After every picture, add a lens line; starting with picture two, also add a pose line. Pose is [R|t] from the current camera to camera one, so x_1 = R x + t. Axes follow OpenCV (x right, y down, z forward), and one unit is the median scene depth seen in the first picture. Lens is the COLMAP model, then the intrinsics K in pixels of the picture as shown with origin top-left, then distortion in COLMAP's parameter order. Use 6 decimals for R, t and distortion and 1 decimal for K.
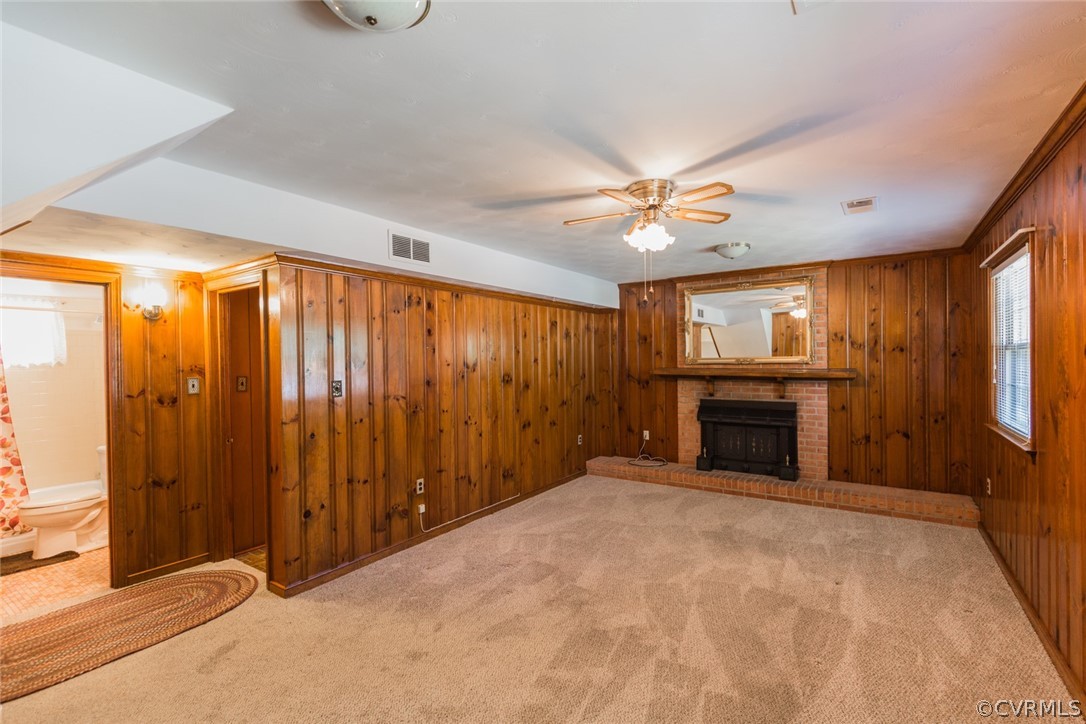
lens RADIAL K [[485.8, 0, 547.7], [0, 485.8, 362.2], [0, 0, 1]] dist [0.007855, -0.001181]
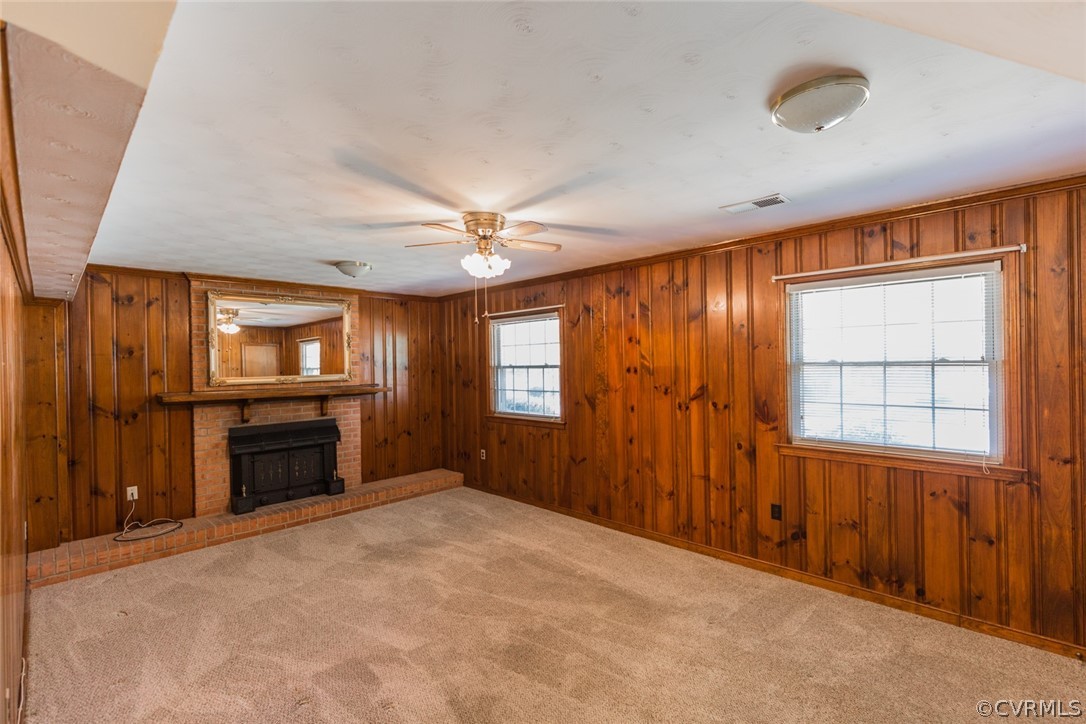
lens RADIAL K [[485.8, 0, 541.9], [0, 485.8, 362.6], [0, 0, 1]] dist [0.007855, -0.001181]
pose [[0.186146, 0.010343, 0.982468, -0.450838], [0.021829, 0.999654, -0.014660, -0.012545], [-0.982280, 0.024175, 0.185856, 0.376669]]
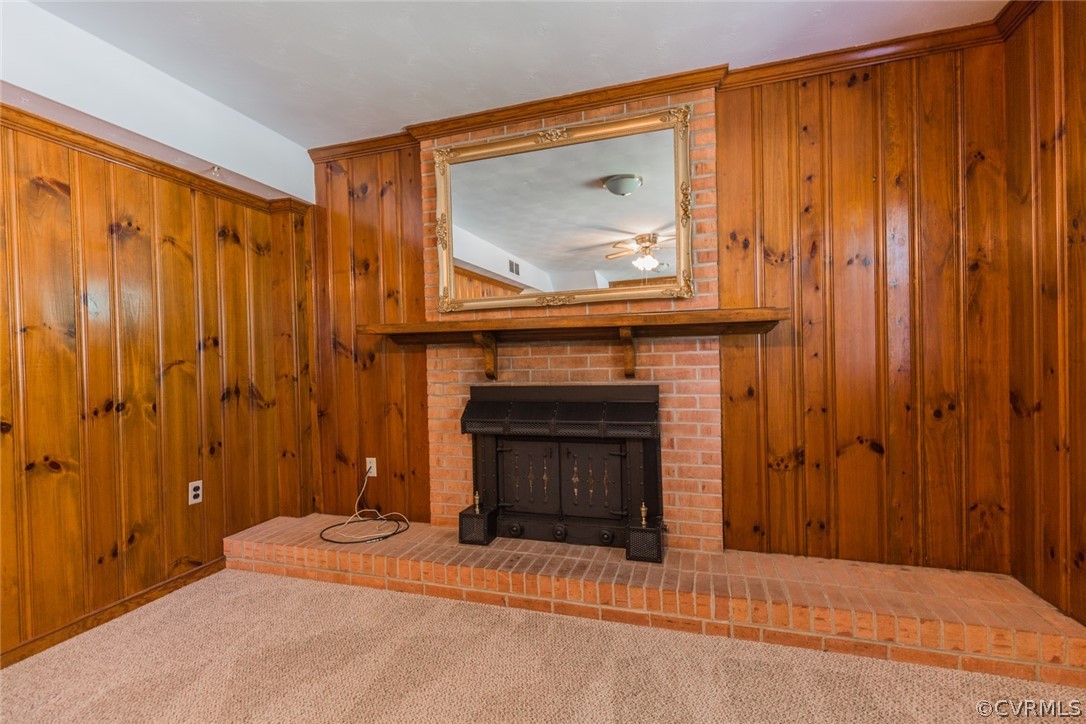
lens RADIAL K [[485.8, 0, 545.2], [0, 485.8, 362.8], [0, 0, 1]] dist [0.007855, -0.001181]
pose [[0.956219, -0.013843, 0.292325, 0.281766], [0.013904, 0.999902, 0.001870, 0.060729], [-0.292322, 0.002276, 0.956317, 0.607860]]
